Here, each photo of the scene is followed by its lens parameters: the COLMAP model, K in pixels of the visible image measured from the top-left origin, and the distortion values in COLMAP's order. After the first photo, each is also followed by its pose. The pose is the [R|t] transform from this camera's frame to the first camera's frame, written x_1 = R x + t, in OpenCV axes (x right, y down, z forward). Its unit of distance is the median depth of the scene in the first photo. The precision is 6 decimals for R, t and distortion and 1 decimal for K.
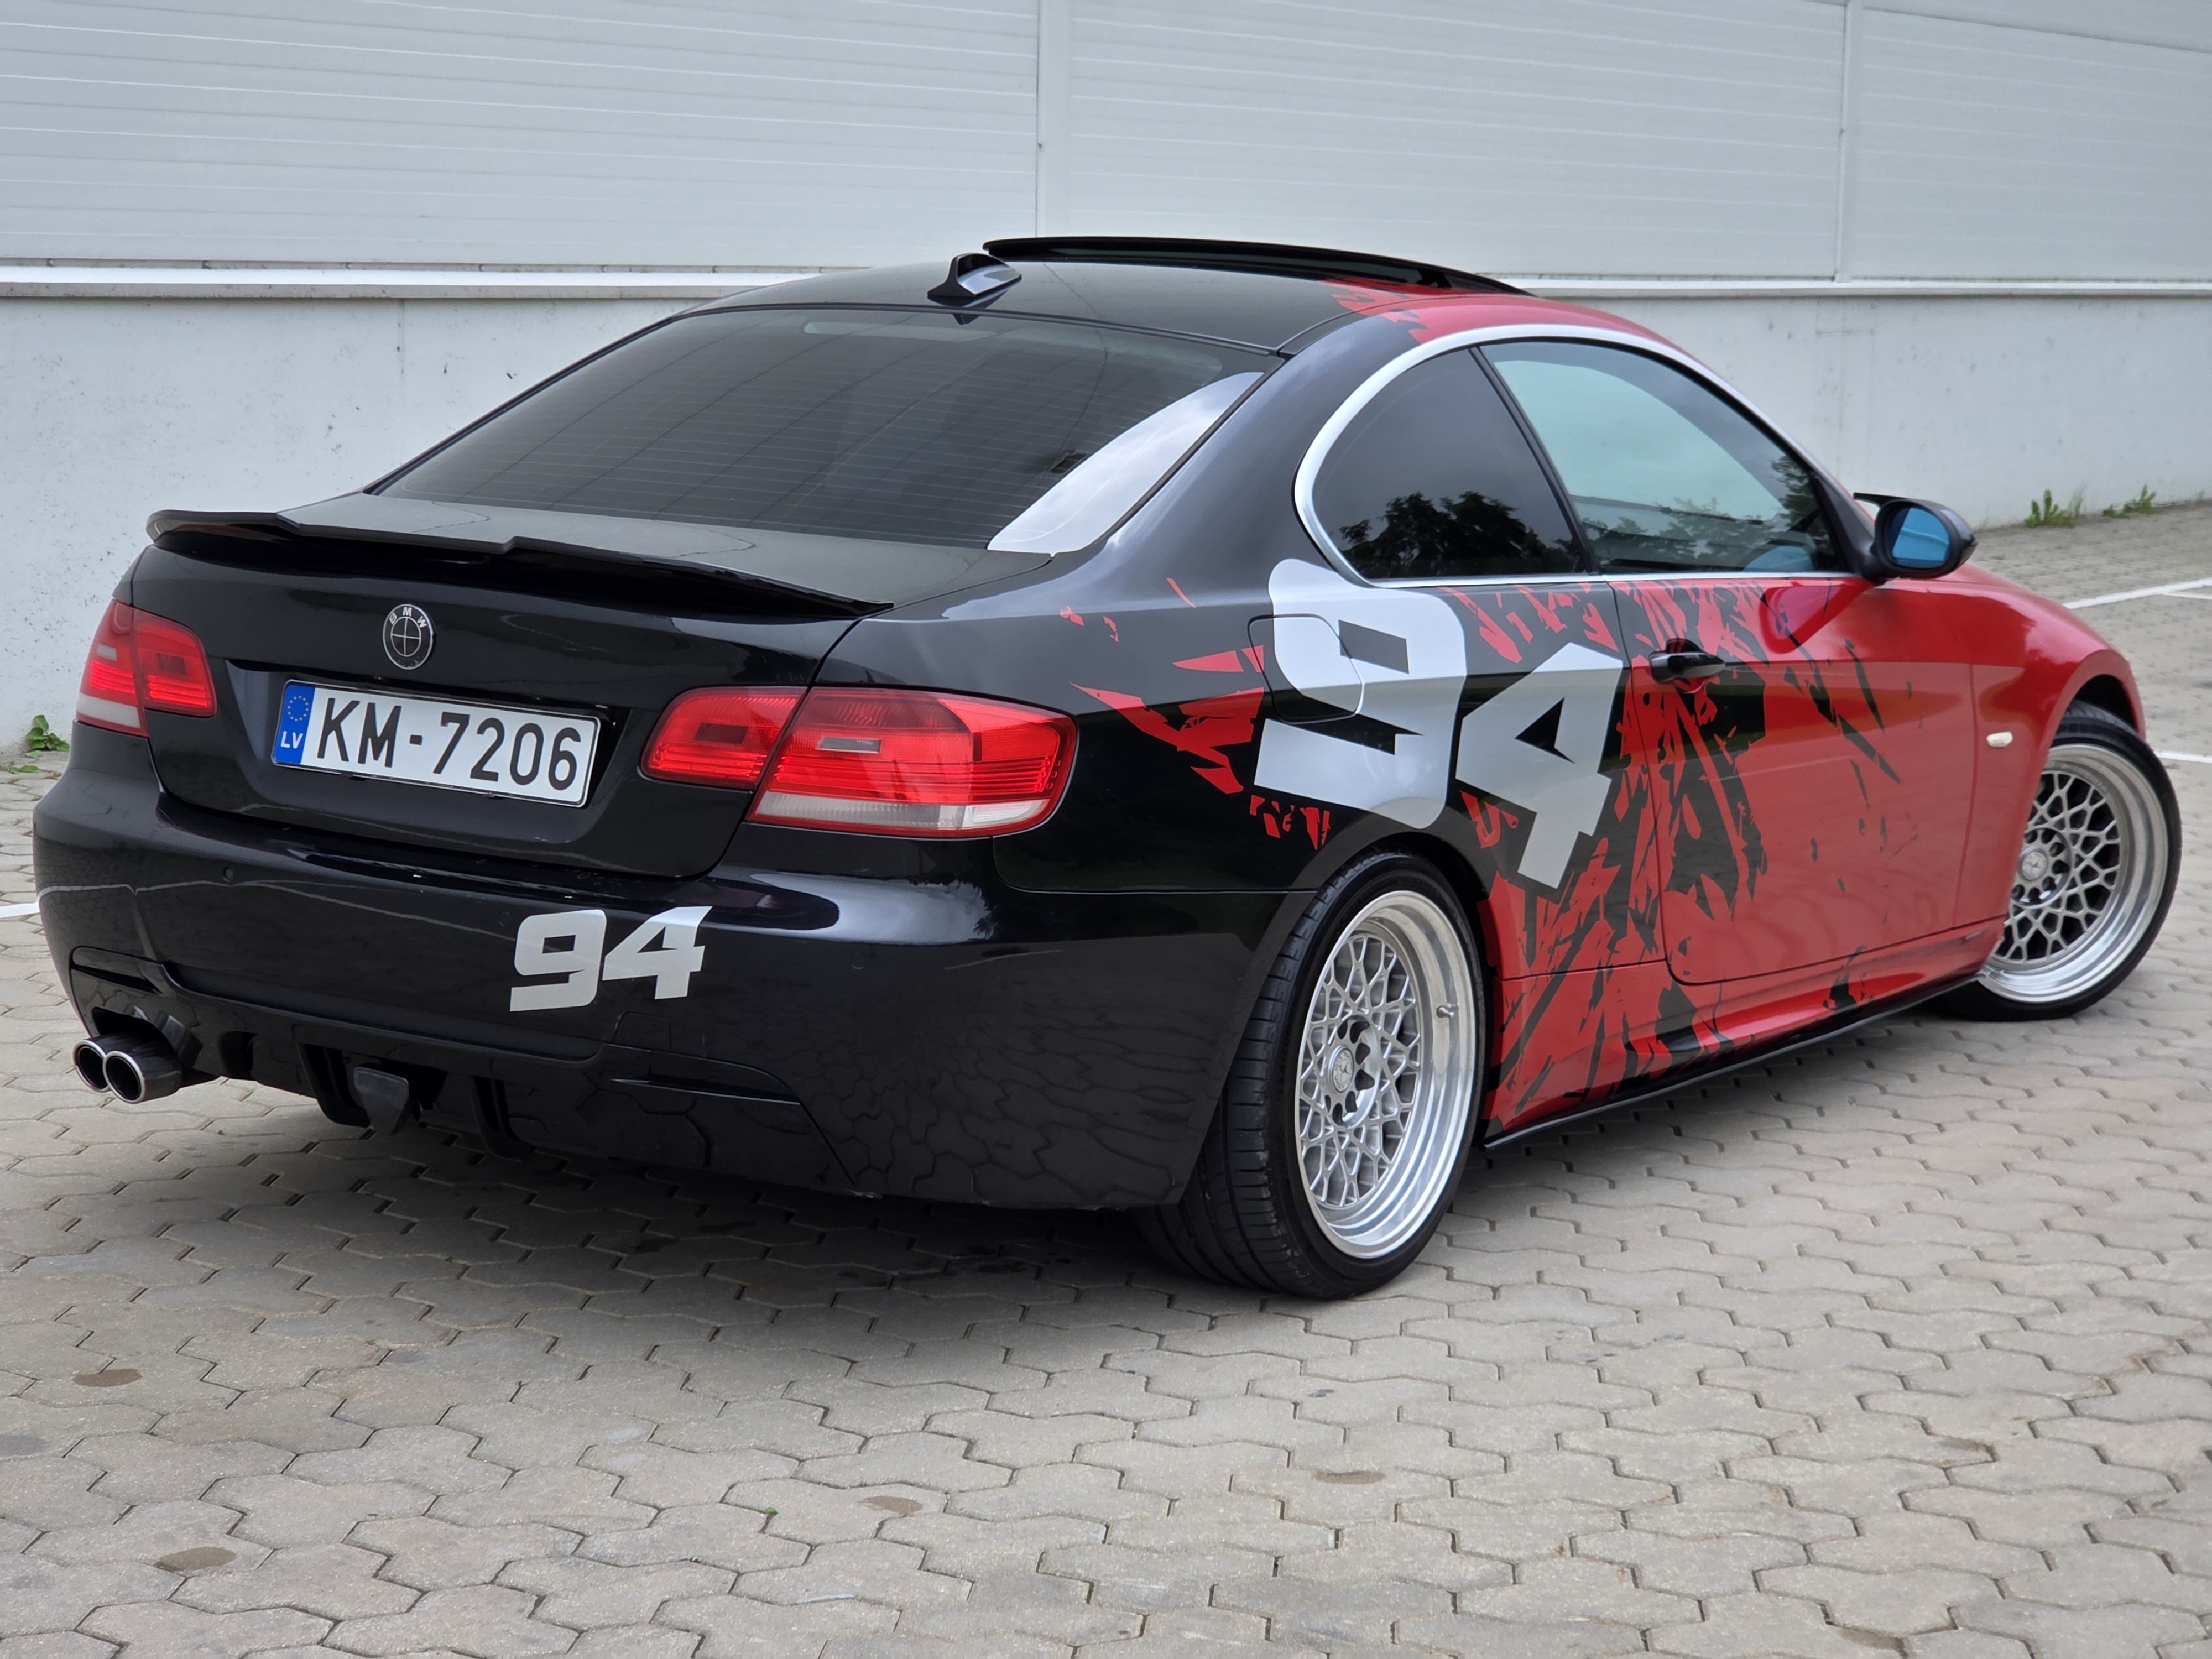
lens RADIAL K [[4359.0, 0, 1153.3], [0, 4359.0, 828.2], [0, 0, 1]] dist [-0.645016, 8.041781]
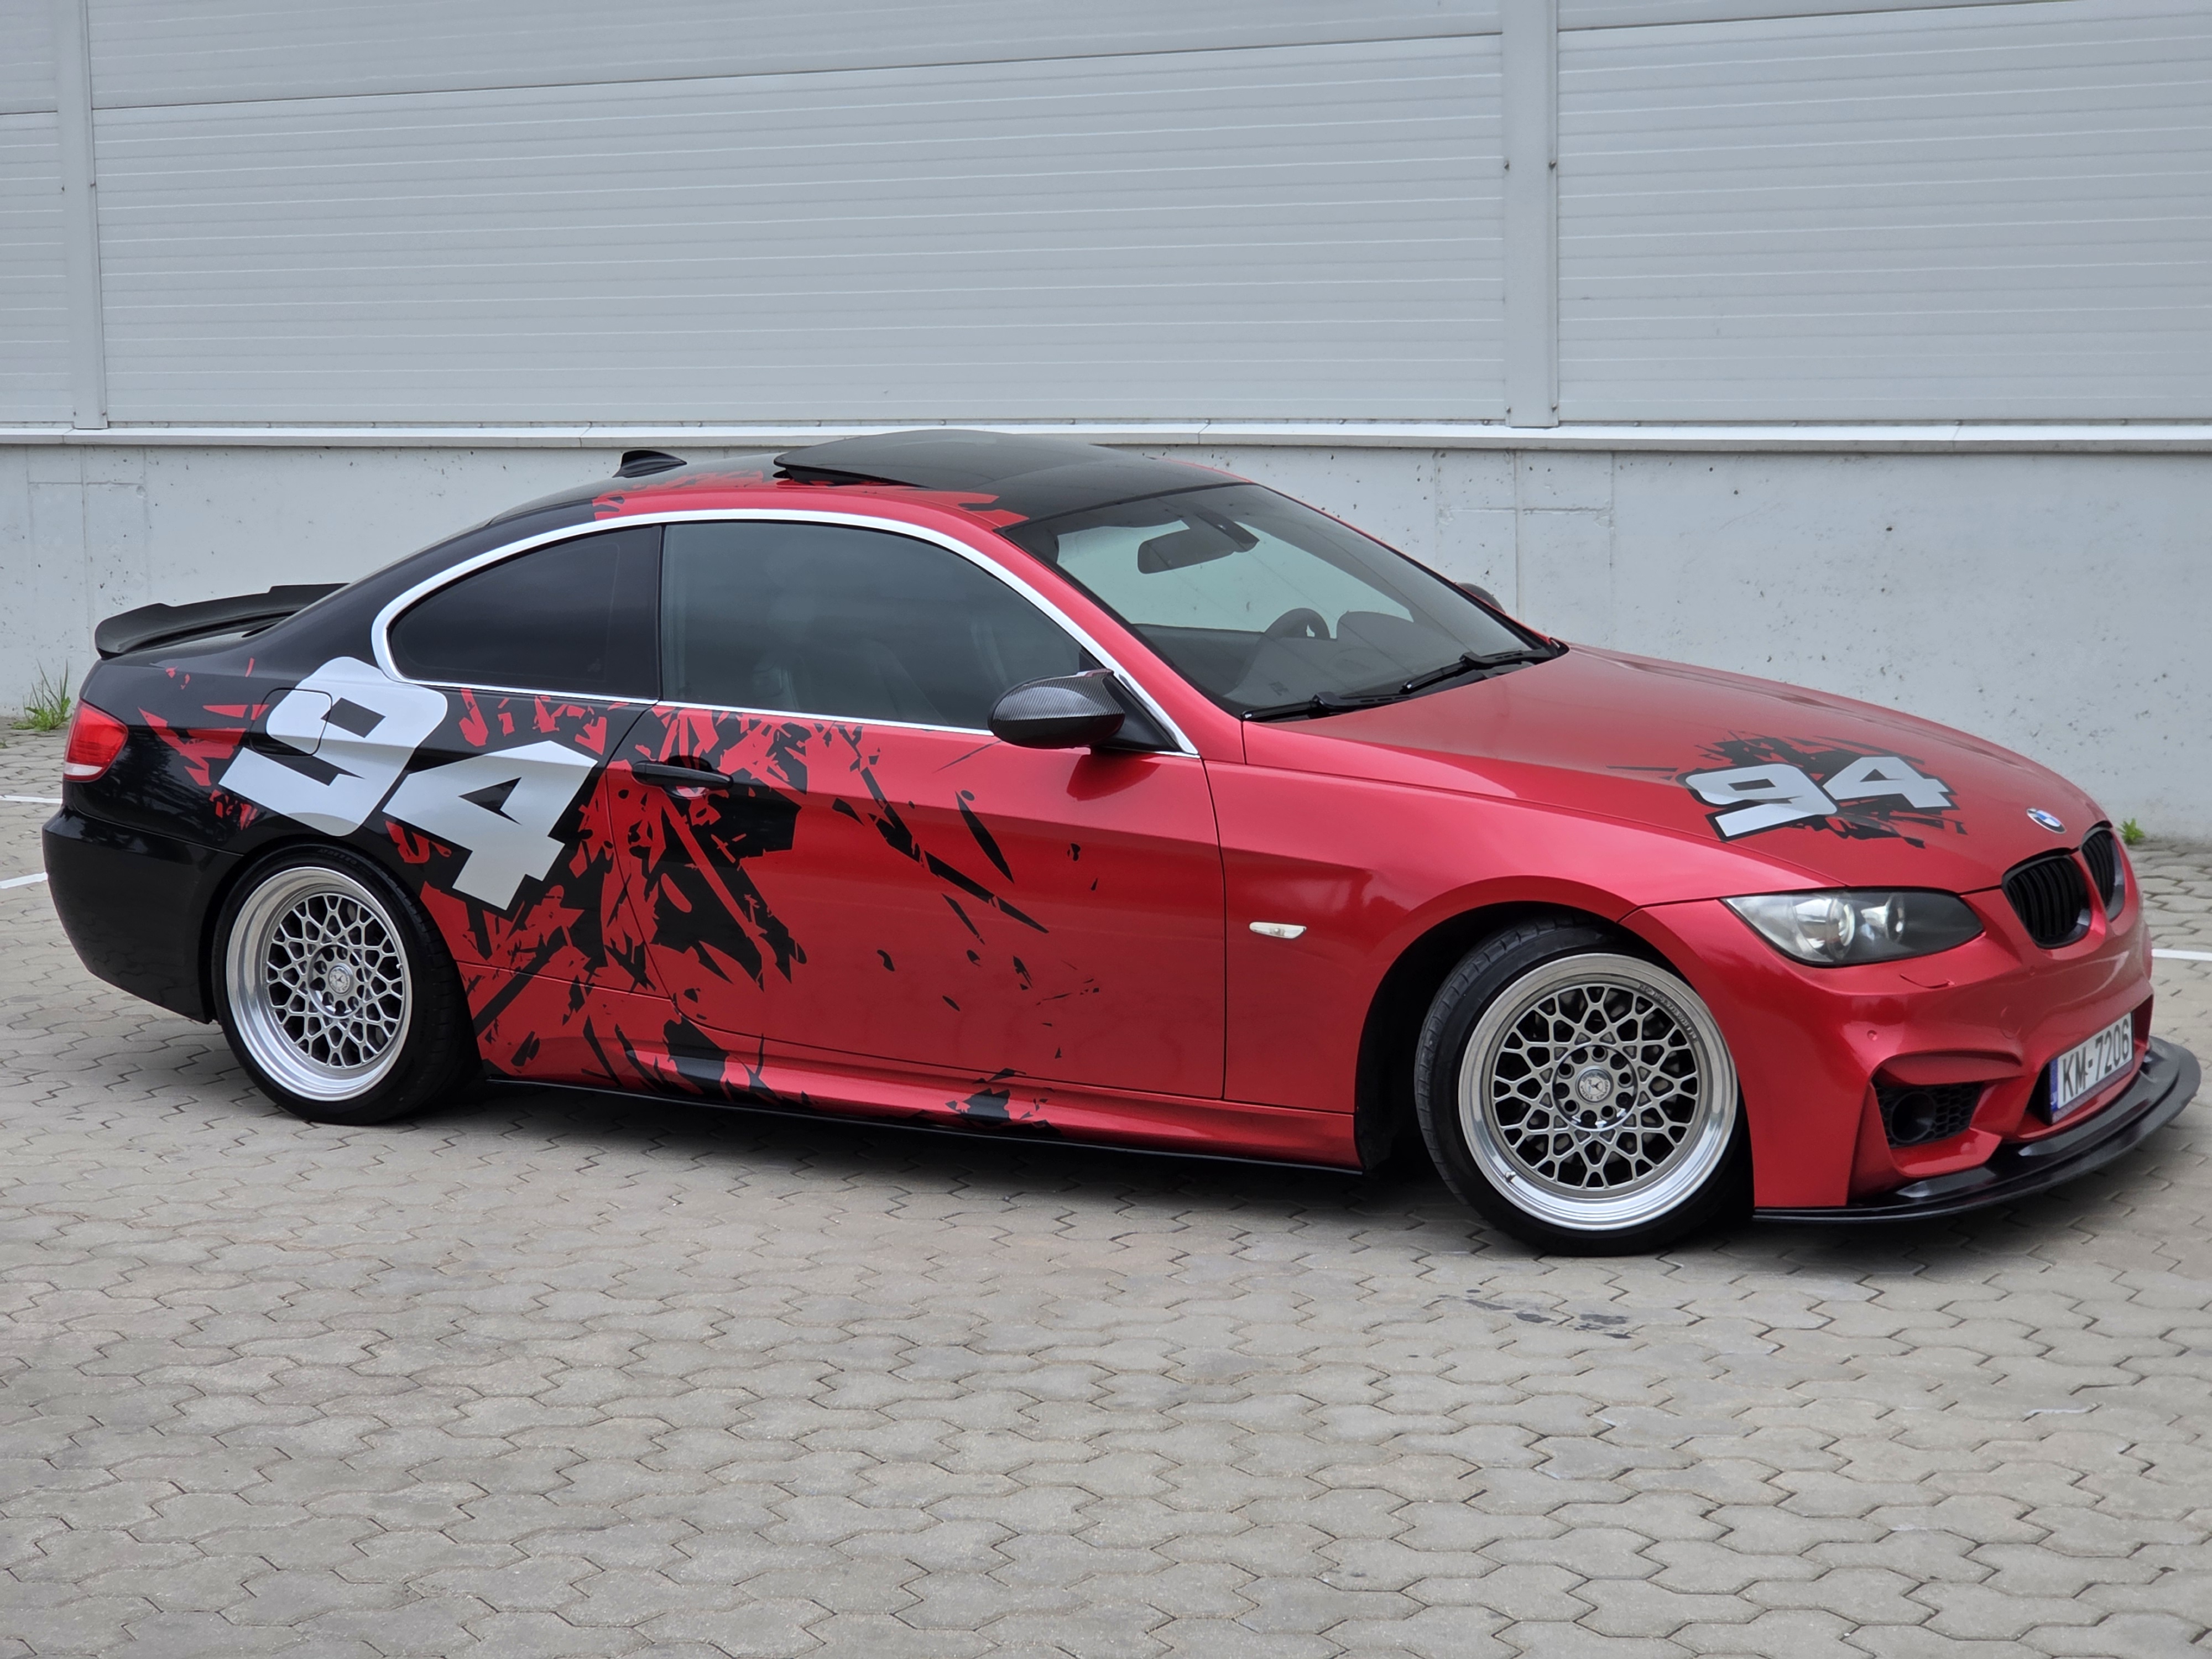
lens RADIAL K [[4359.0, 0, 1153.3], [0, 4359.0, 828.2], [0, 0, 1]] dist [-0.645016, 8.041781]
pose [[0.050181, 0.103975, -0.993313, 1.687672], [-0.116523, 0.988384, 0.097572, -0.196417], [0.991919, 0.110848, 0.061714, 1.257015]]
